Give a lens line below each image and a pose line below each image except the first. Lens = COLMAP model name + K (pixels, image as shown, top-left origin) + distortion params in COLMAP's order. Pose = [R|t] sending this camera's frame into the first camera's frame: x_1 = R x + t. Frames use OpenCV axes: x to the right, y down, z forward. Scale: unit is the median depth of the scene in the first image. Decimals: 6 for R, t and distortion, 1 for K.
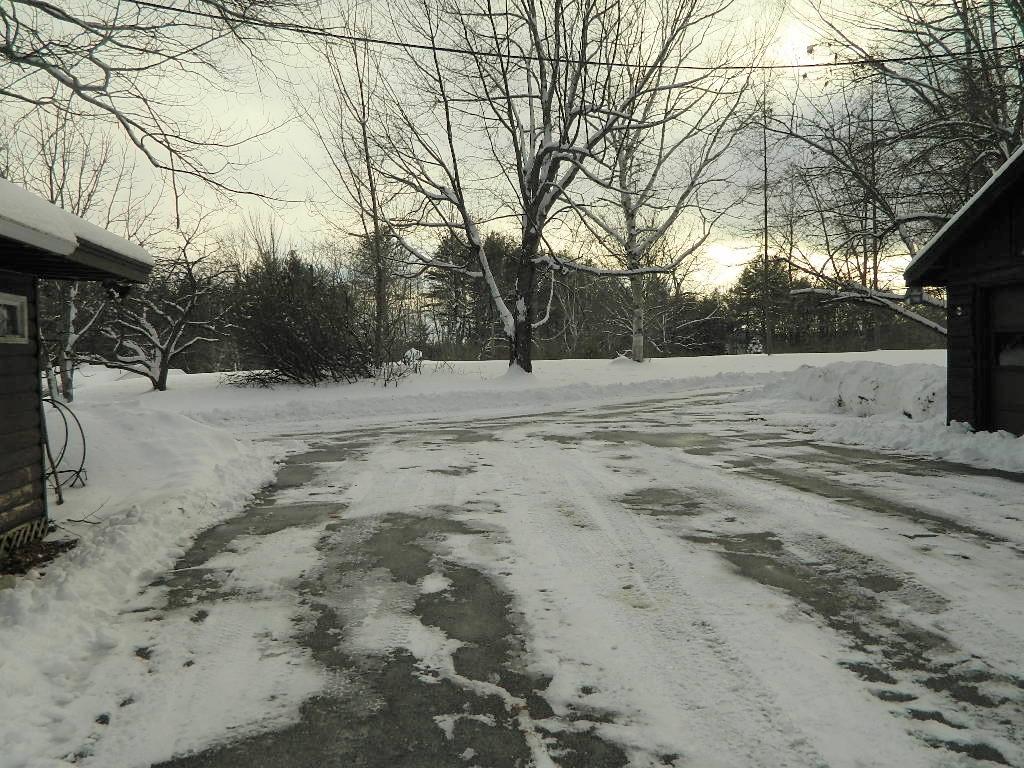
lens RADIAL K [[835.9, 0, 509.8], [0, 835.9, 381.2], [0, 0, 1]] dist [-0.003647, -0.006196]
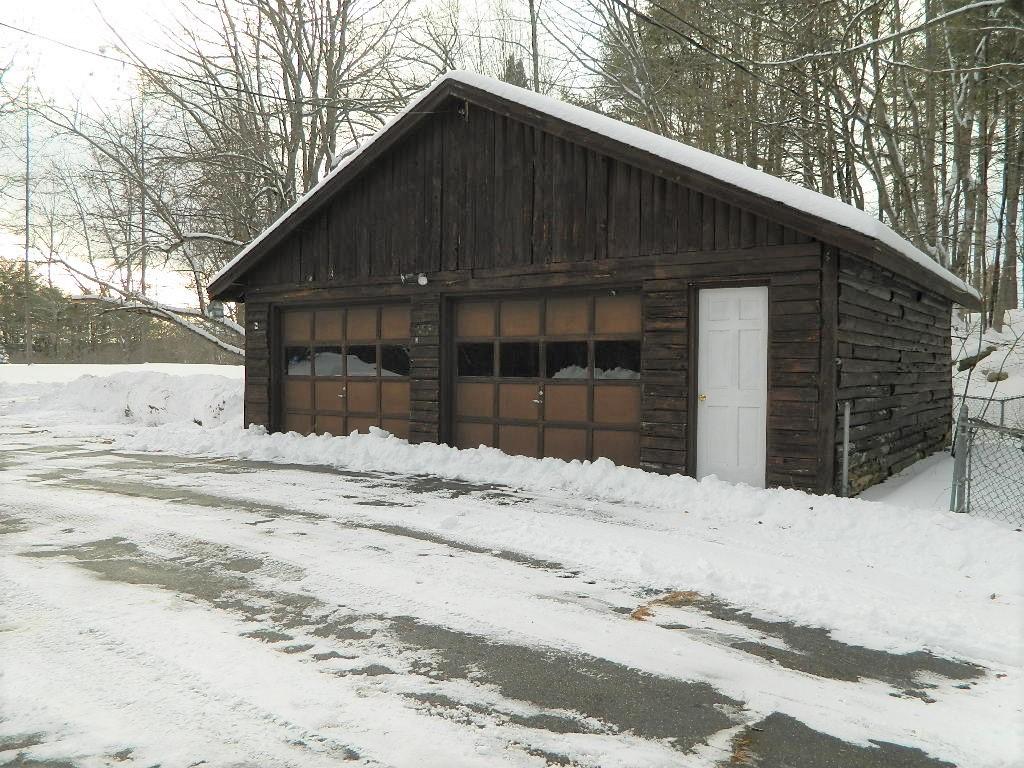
lens RADIAL K [[835.9, 0, 512.1], [0, 835.9, 386.0], [0, 0, 1]] dist [-0.003647, -0.006196]
pose [[0.664377, 0.007579, 0.747359, -0.151838], [0.001286, 0.999936, -0.011284, 0.020596], [-0.747397, 0.008458, 0.664324, 0.005338]]
